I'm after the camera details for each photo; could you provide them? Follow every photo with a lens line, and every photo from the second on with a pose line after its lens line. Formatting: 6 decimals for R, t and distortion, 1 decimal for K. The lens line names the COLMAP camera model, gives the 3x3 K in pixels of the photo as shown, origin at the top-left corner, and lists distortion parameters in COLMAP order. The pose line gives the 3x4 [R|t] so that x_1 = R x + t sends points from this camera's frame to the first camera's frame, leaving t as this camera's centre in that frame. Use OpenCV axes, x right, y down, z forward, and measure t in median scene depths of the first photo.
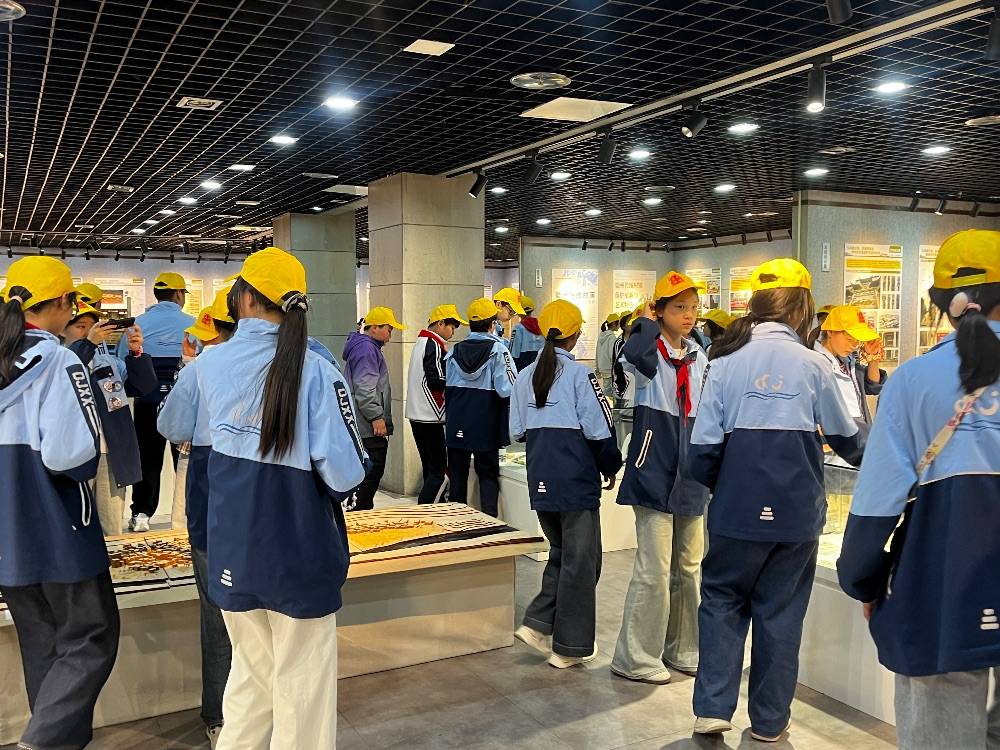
lens RADIAL K [[926.5, 0, 499.6], [0, 926.5, 377.4], [0, 0, 1]] dist [-0.001616, 0.000000]
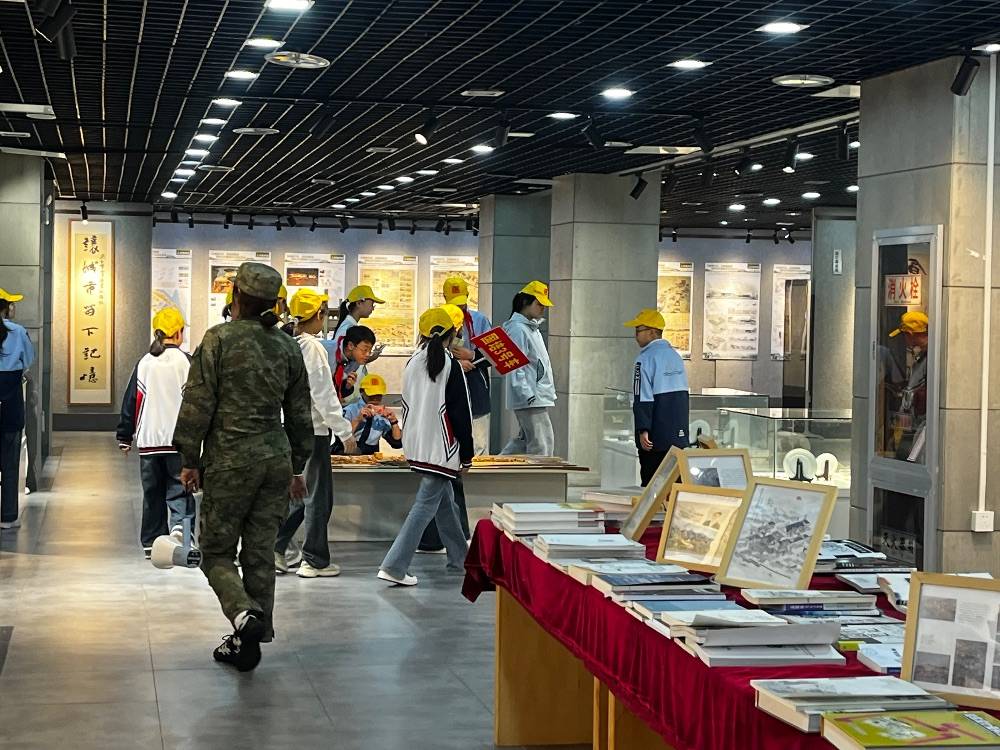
lens RADIAL K [[1837.7, 0, 499.8], [0, 1837.7, 374.5], [0, 0, 1]] dist [0.034399, 0.000000]
pose [[0.960099, 0.029752, -0.278073, 0.231140], [-0.037829, 0.999003, -0.023723, 0.033942], [0.277090, 0.033296, 0.960267, -0.588571]]
